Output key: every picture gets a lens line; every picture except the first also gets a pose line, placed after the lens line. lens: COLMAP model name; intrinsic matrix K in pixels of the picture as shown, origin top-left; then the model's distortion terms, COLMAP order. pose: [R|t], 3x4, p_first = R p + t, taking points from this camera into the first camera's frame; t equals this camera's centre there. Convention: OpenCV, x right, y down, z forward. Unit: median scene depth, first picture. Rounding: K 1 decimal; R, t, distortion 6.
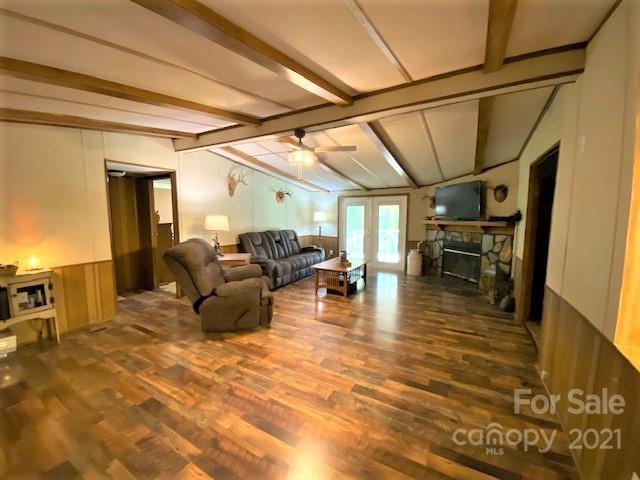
lens RADIAL K [[258.5, 0, 320.0], [0, 258.5, 240.0], [0, 0, 1]] dist [0.019987, -0.020244]
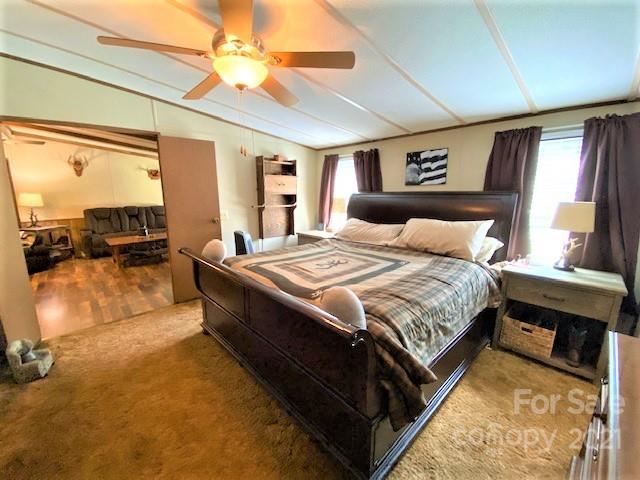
lens RADIAL K [[258.5, 0, 320.0], [0, 258.5, 240.0], [0, 0, 1]] dist [0.019987, -0.020244]
pose [[0.957559, 0.046498, -0.284461, 1.130699], [-0.020115, 0.995276, 0.094975, -0.017120], [0.287533, -0.085223, 0.953972, 0.187340]]
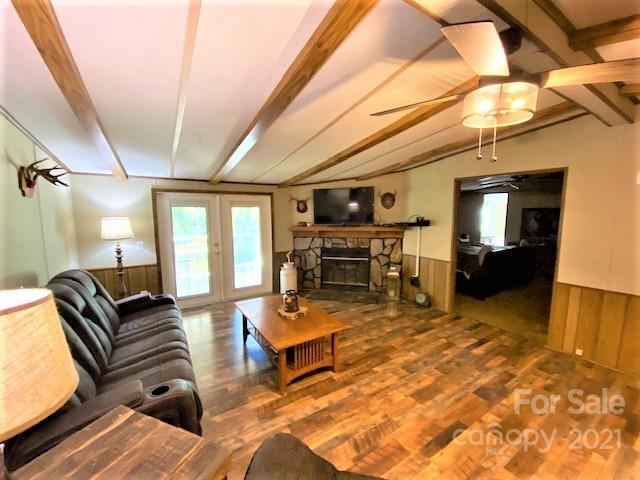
lens RADIAL K [[258.5, 0, 320.0], [0, 258.5, 240.0], [0, 0, 1]] dist [0.019987, -0.020244]
pose [[0.480918, -0.102614, 0.870740, -0.369634], [0.086966, 0.993813, 0.069086, -0.106907], [-0.872442, 0.042500, 0.486866, 0.676164]]
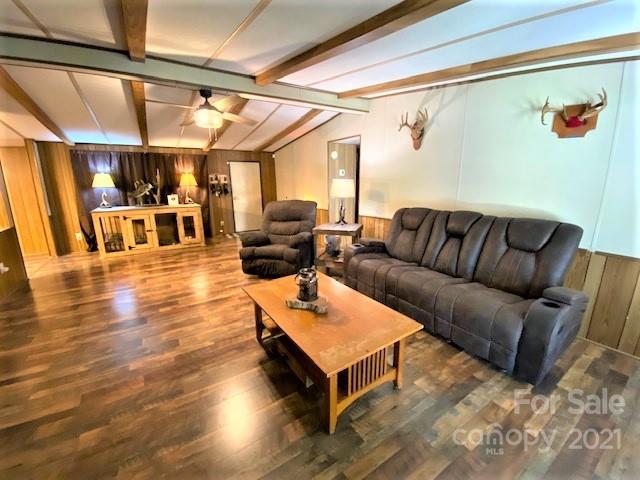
lens RADIAL K [[258.5, 0, 320.0], [0, 258.5, 240.0], [0, 0, 1]] dist [0.019987, -0.020244]
pose [[-0.462884, 0.202155, -0.863060, 0.427100], [-0.076690, 0.960864, 0.266195, -0.112881], [0.883095, 0.189405, -0.429265, 1.204983]]
